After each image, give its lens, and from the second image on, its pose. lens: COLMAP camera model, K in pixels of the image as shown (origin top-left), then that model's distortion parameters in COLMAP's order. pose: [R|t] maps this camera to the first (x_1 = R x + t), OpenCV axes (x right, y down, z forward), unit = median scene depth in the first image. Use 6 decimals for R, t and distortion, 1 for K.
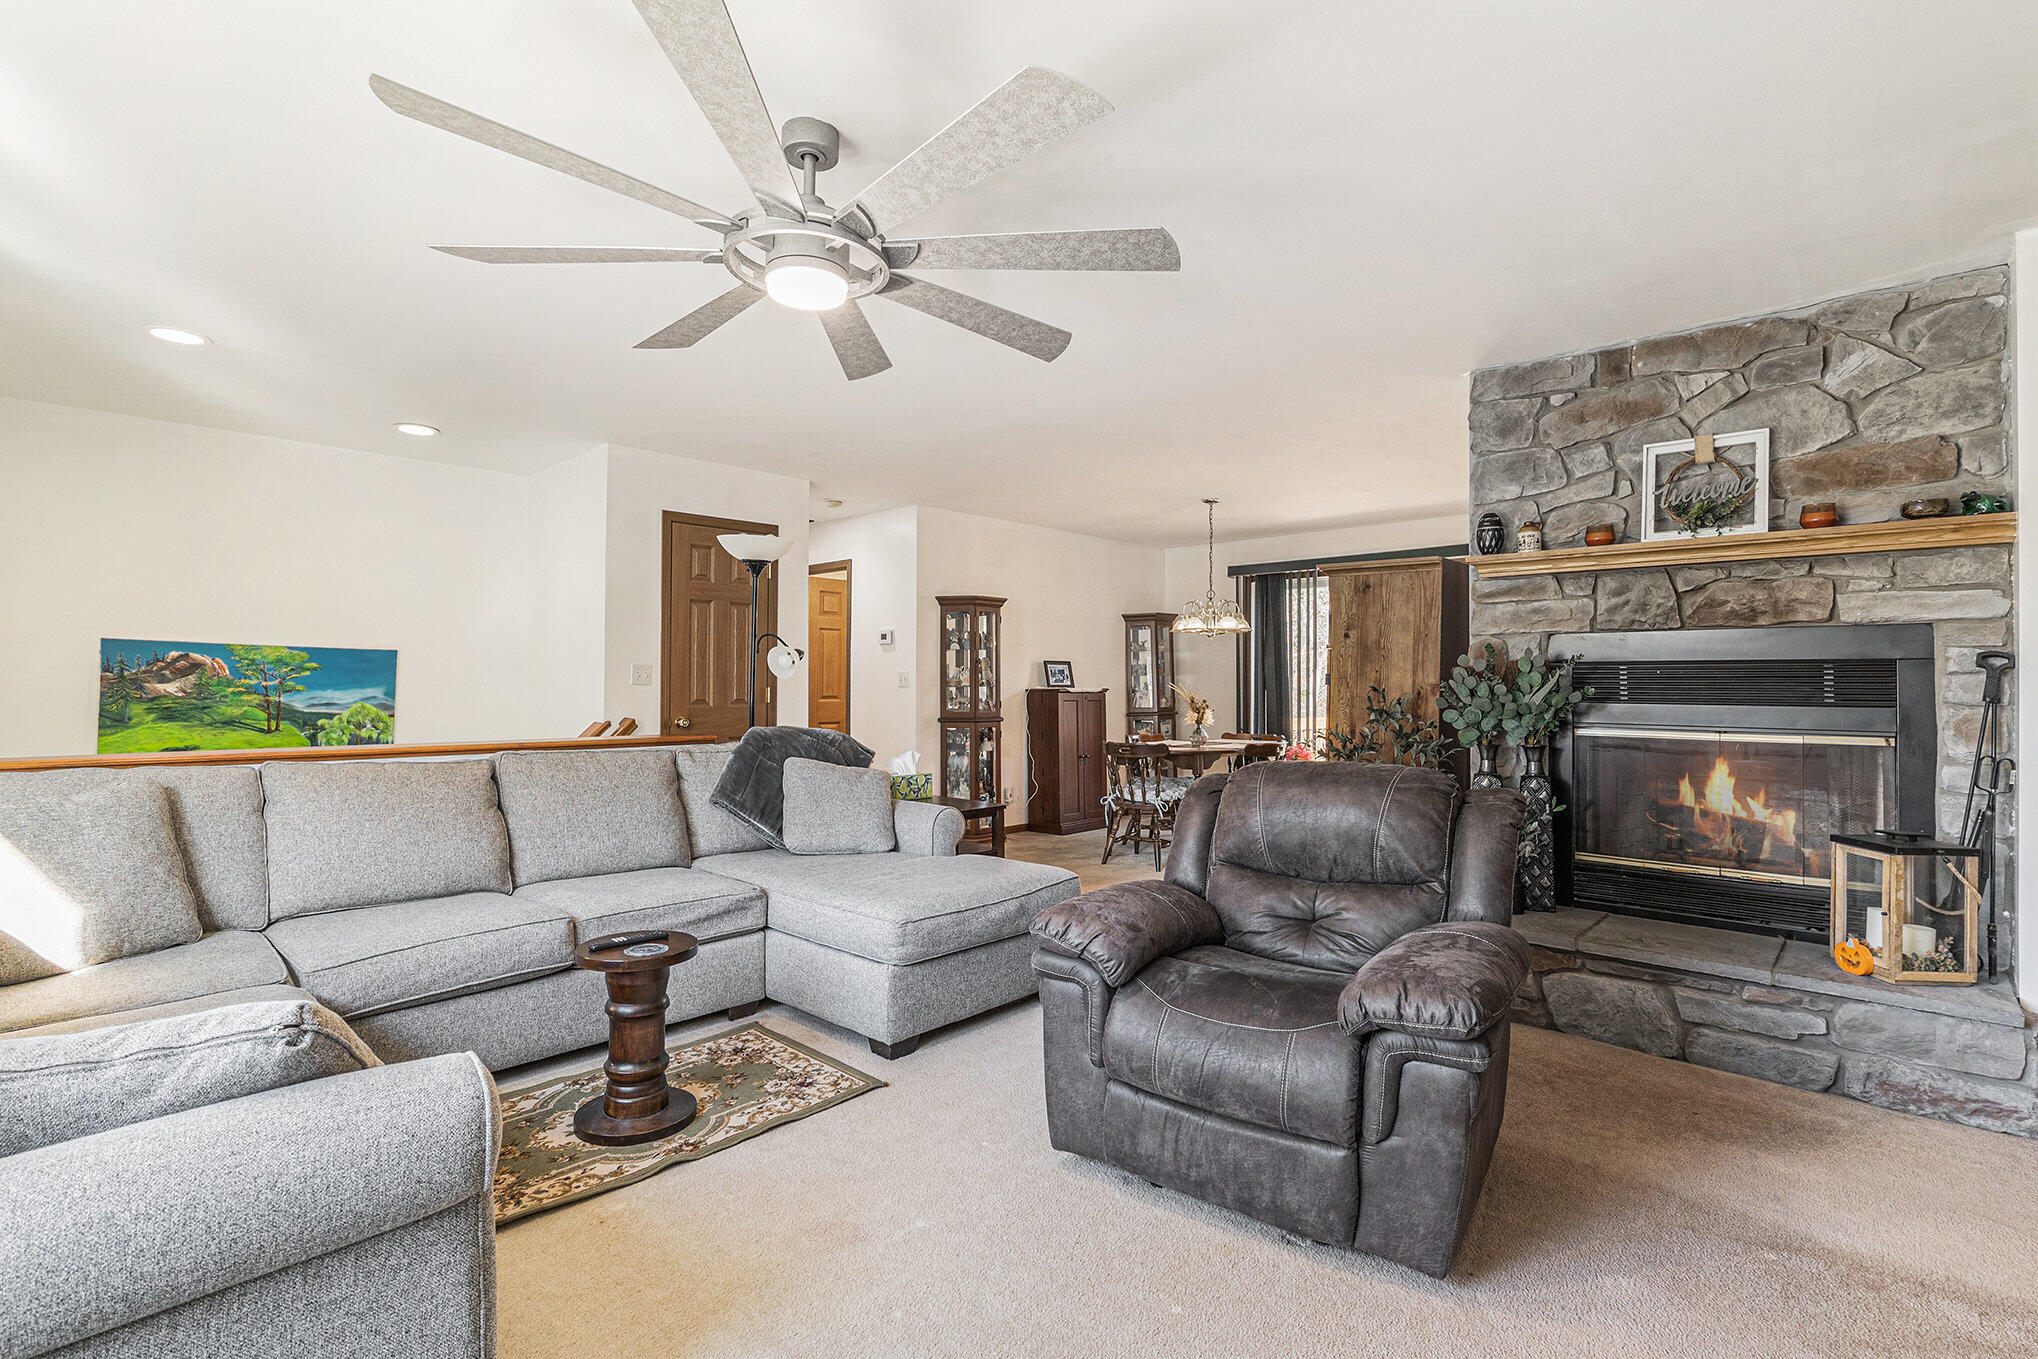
lens RADIAL K [[981.0, 0, 1011.6], [0, 981.0, 666.3], [0, 0, 1]] dist [0.002863, 0.000311]
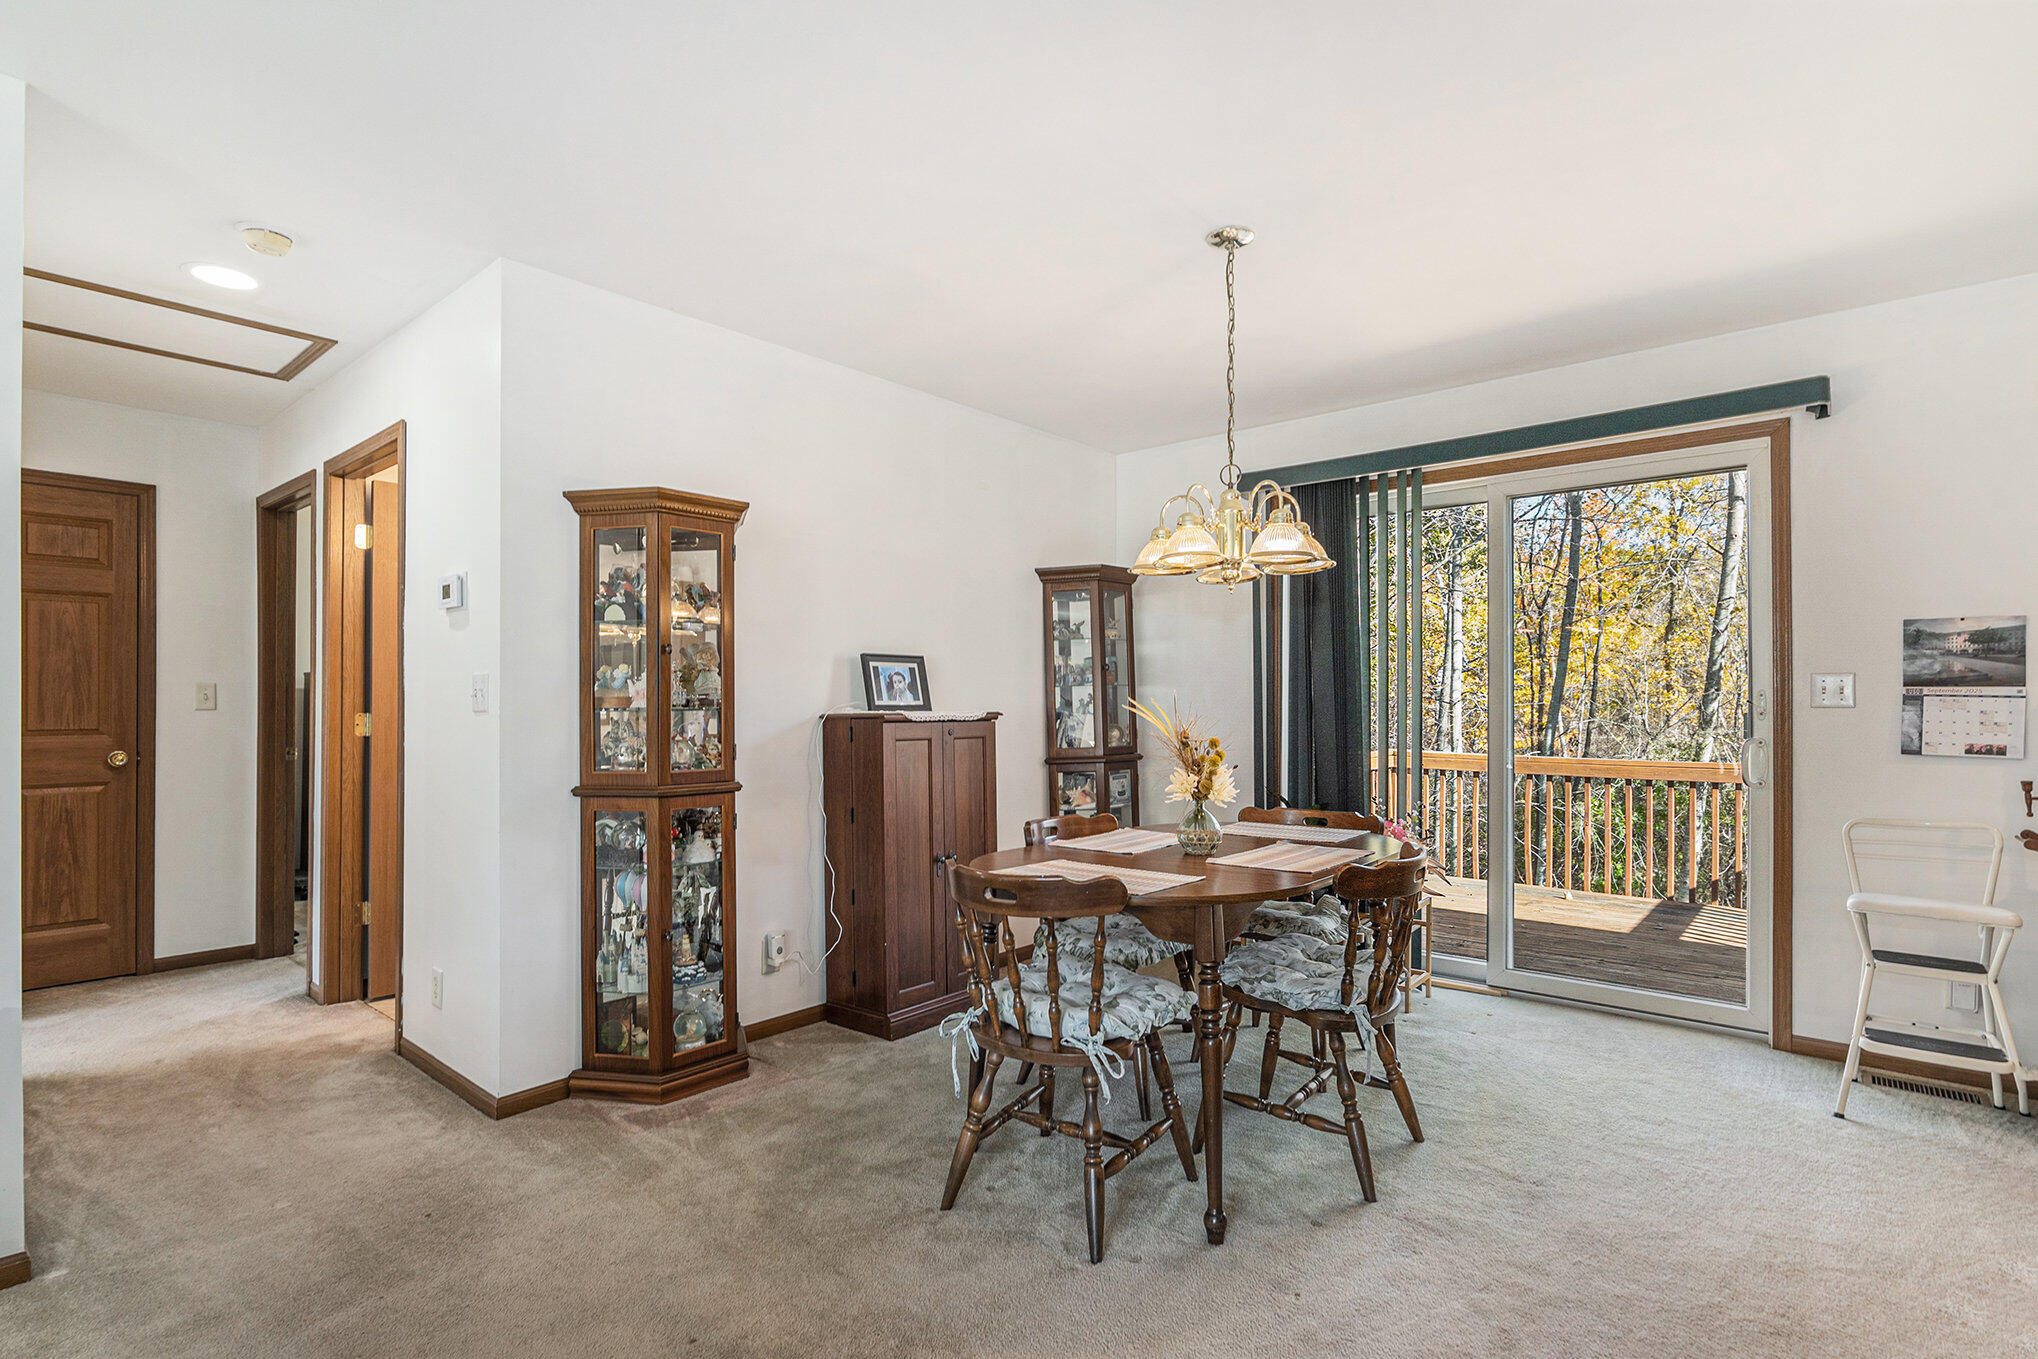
lens RADIAL K [[978.0, 0, 1024.4], [0, 978.0, 689.8], [0, 0, 1]] dist [-0.003231, -0.000750]
pose [[0.998343, -0.003405, 0.057446, 0.083244], [0.003114, 0.999982, 0.005158, 0.009286], [-0.057463, -0.004970, 0.998335, 0.522668]]
